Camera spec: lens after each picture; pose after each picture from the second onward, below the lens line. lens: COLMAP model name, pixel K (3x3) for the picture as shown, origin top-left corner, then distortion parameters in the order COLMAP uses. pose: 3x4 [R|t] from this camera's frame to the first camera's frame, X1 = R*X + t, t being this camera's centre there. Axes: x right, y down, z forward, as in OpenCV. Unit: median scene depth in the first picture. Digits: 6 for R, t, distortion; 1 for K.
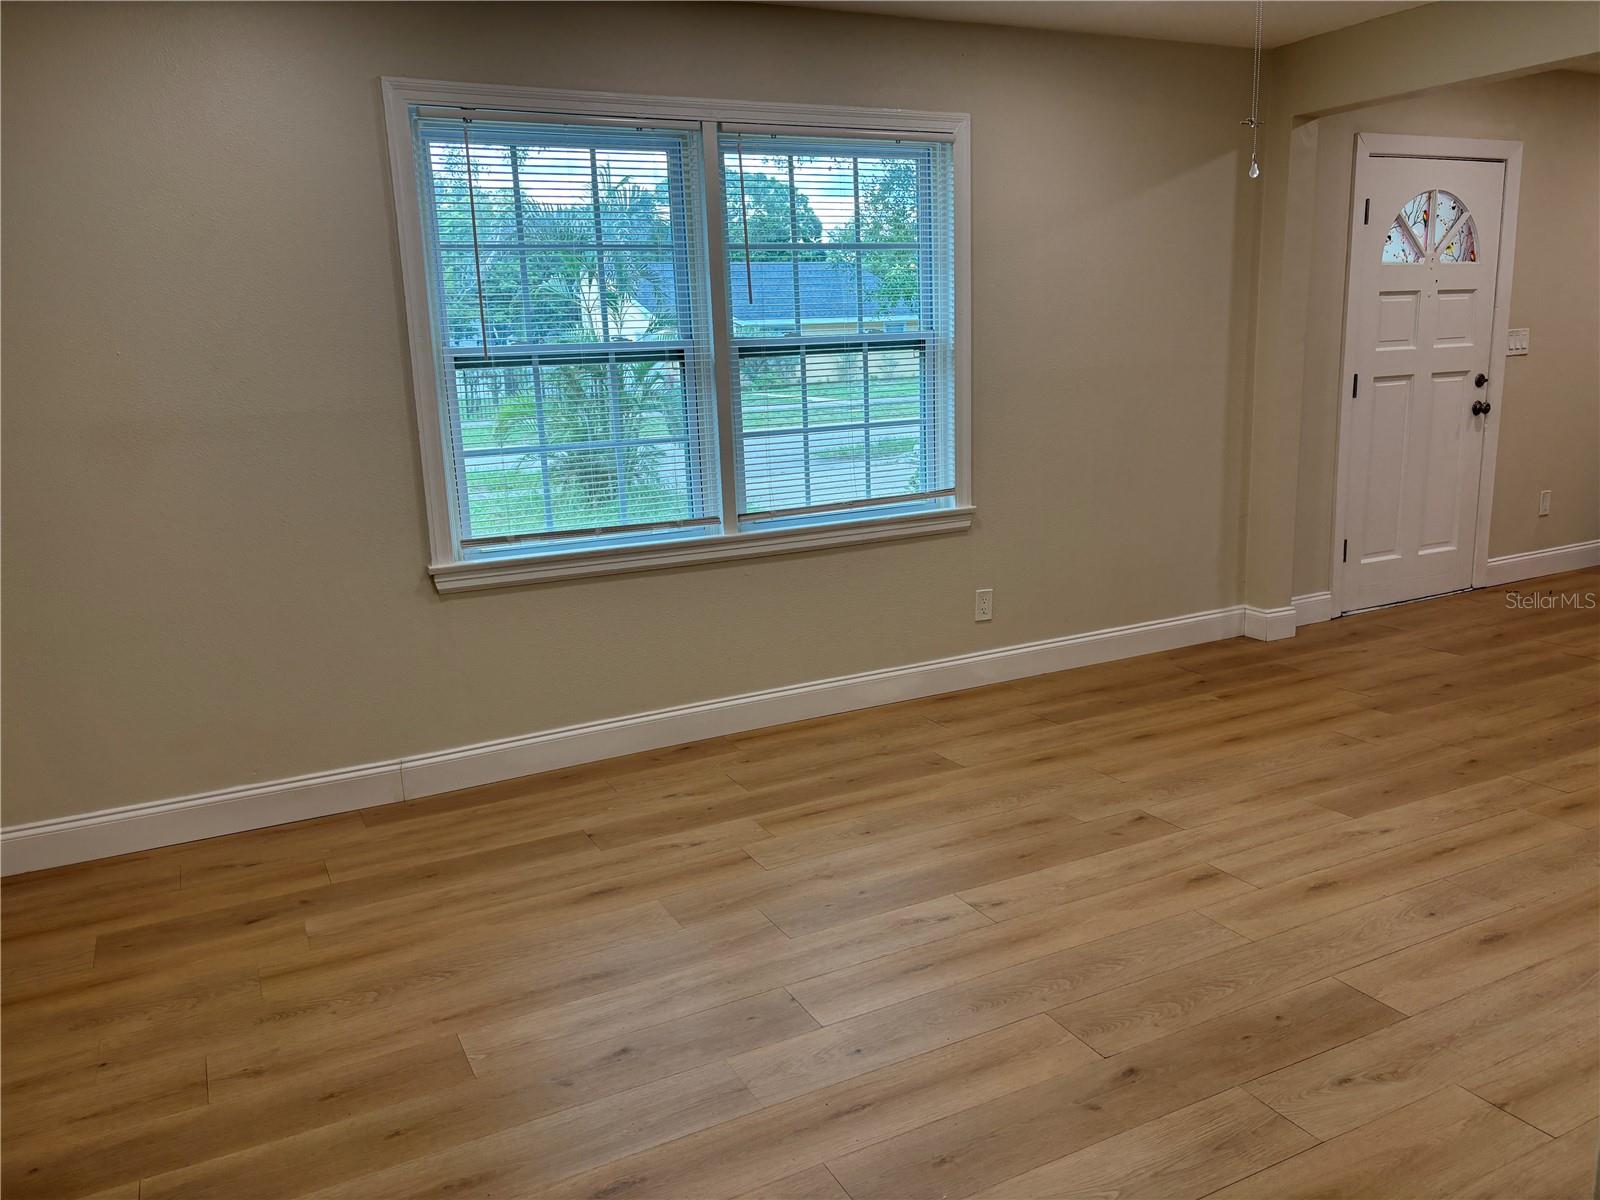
lens RADIAL K [[1220.1, 0, 800.0], [0, 1220.1, 600.0], [0, 0, 1]] dist [0.070560, -0.061217]
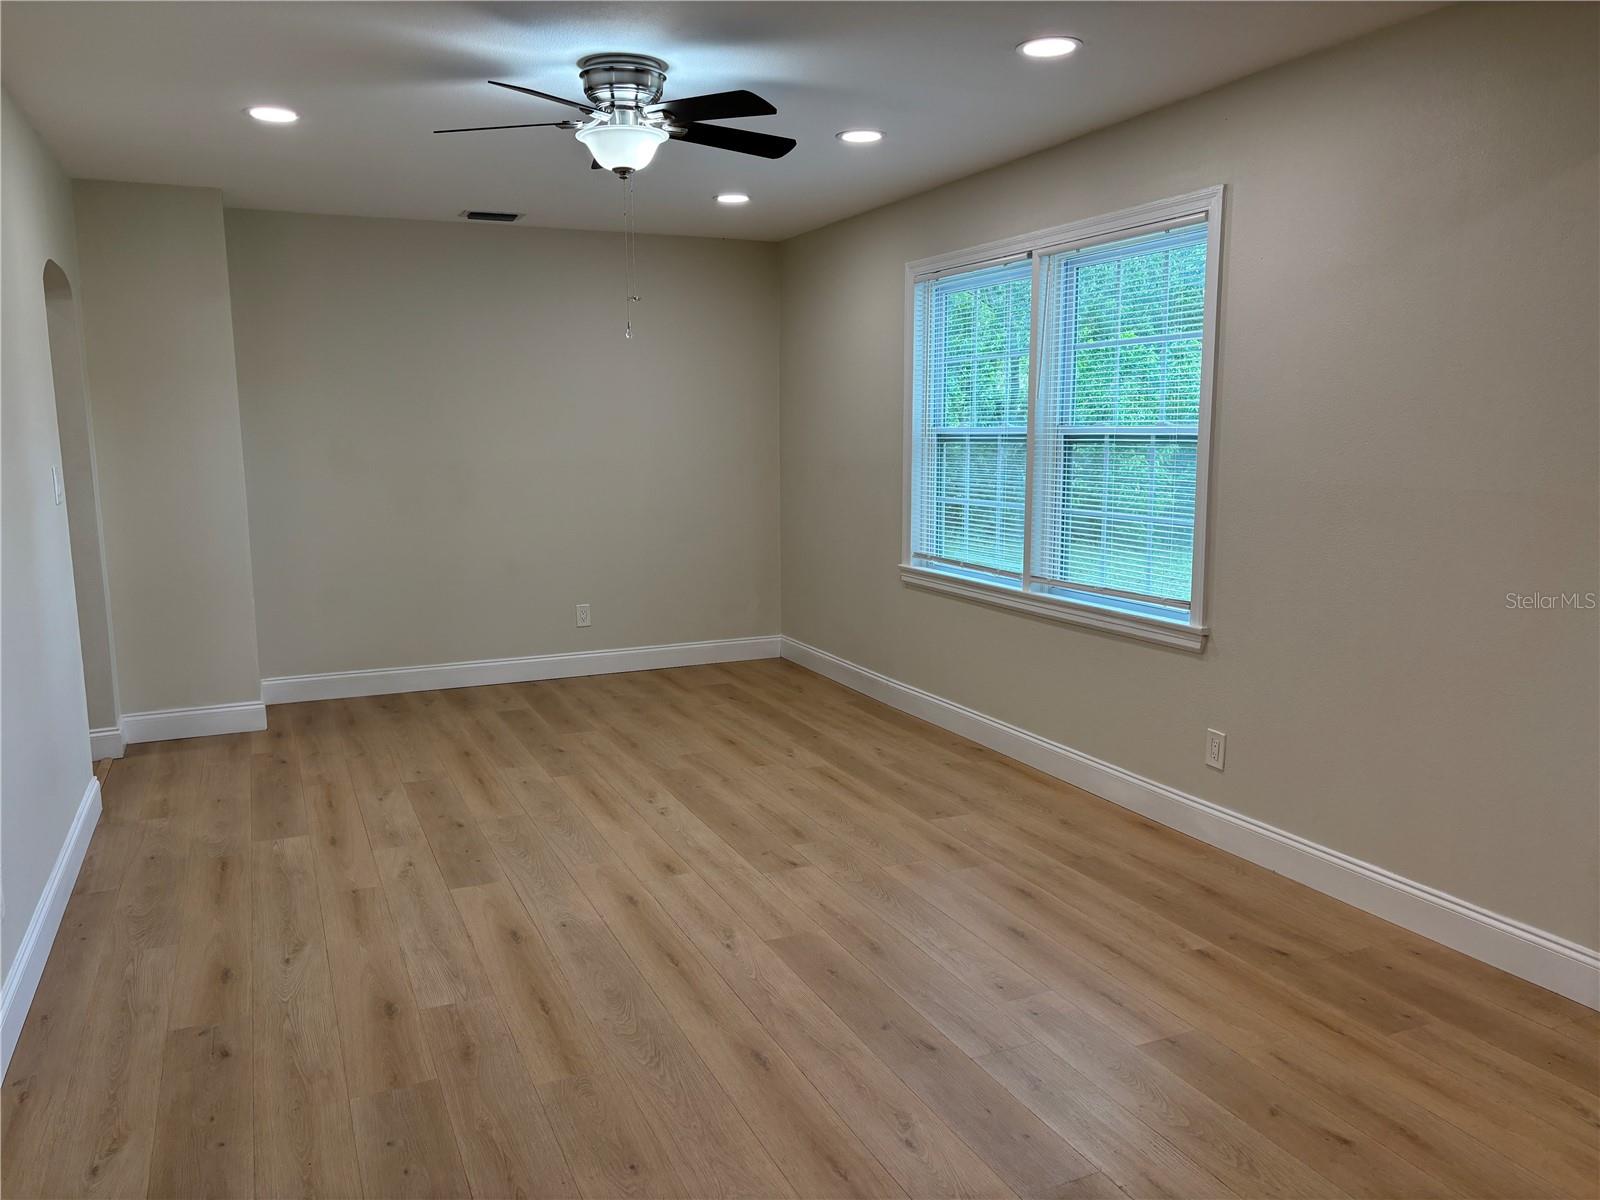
lens RADIAL K [[1222.9, 0, 800.0], [0, 1222.9, 600.0], [0, 0, 1]] dist [0.008396, -0.003075]
pose [[-0.062605, 0.180126, -0.981649, 1.247924], [-0.199686, 0.961430, 0.189151, -0.251285], [0.977858, 0.207863, -0.024222, 0.919730]]
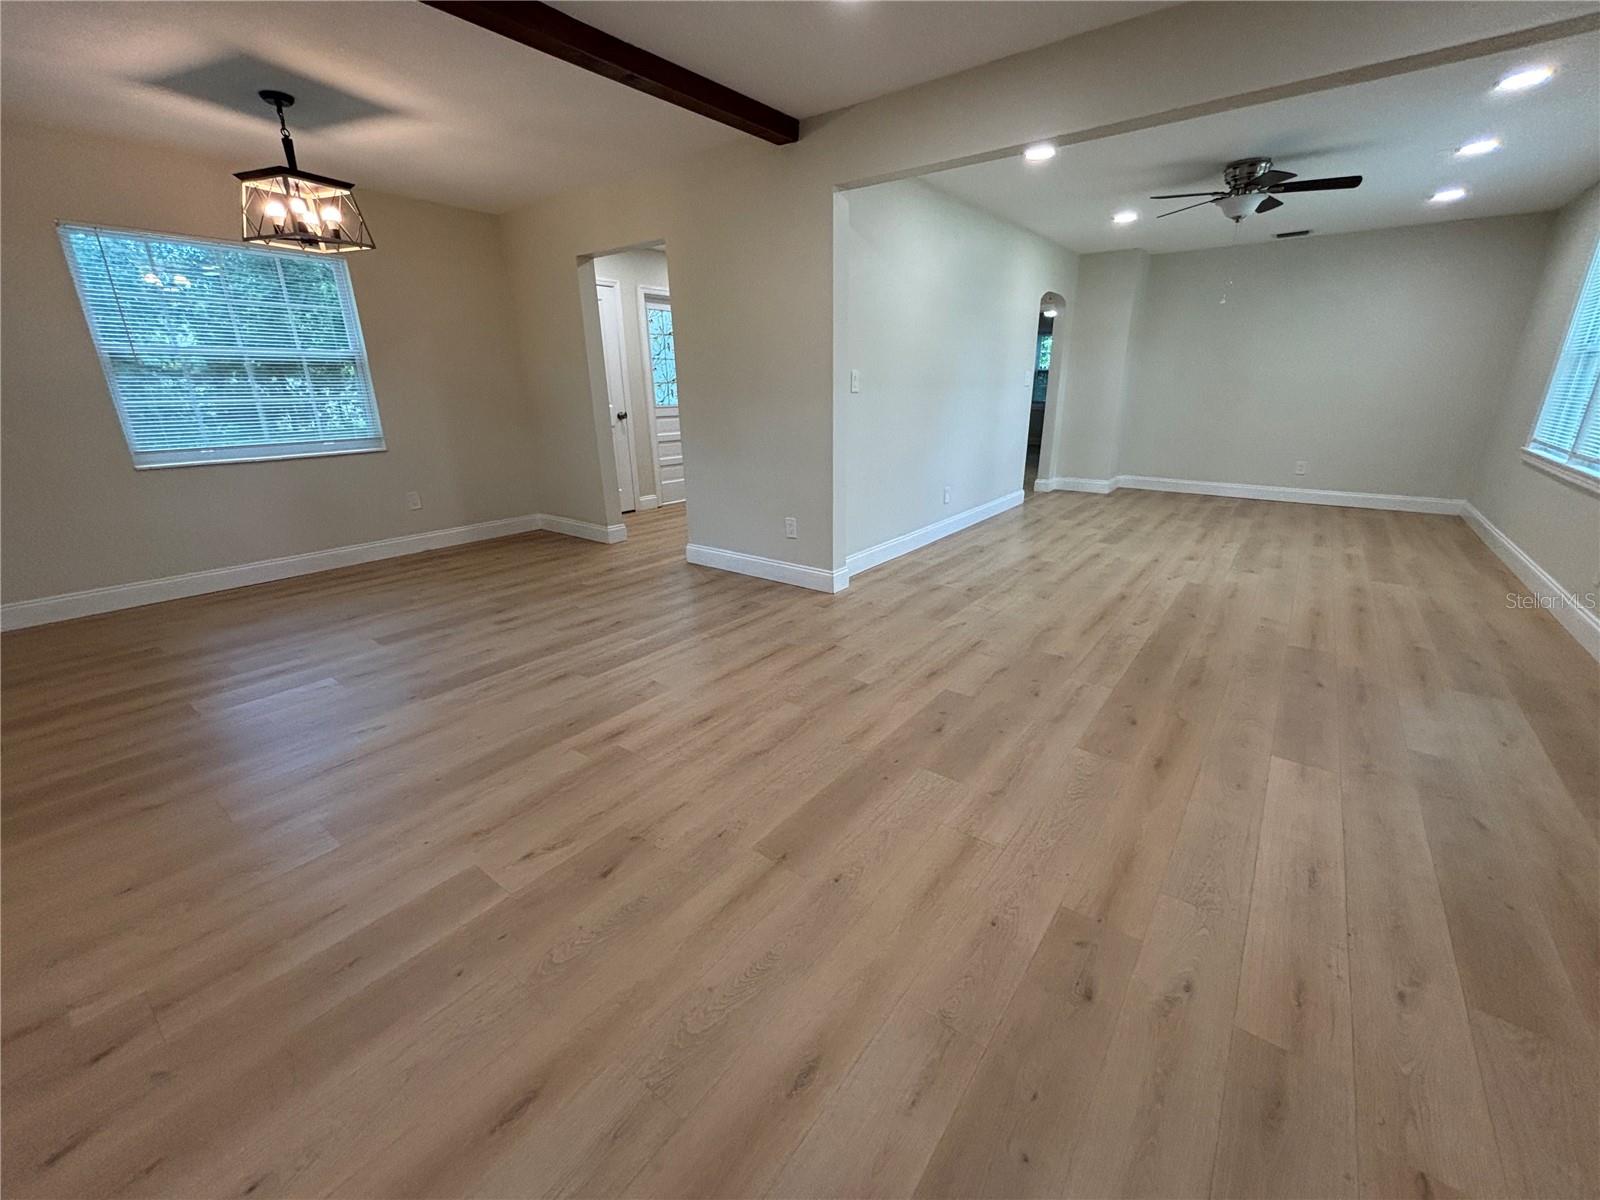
lens RADIAL K [[640.3, 0, 800.0], [0, 640.3, 600.0], [0, 0, 1]] dist [0.008599, -0.000094]
pose [[-0.904627, 0.178404, -0.387070, 1.430498], [-0.050098, 0.857372, 0.512254, -0.332610], [0.423251, 0.482790, -0.766663, 1.494512]]
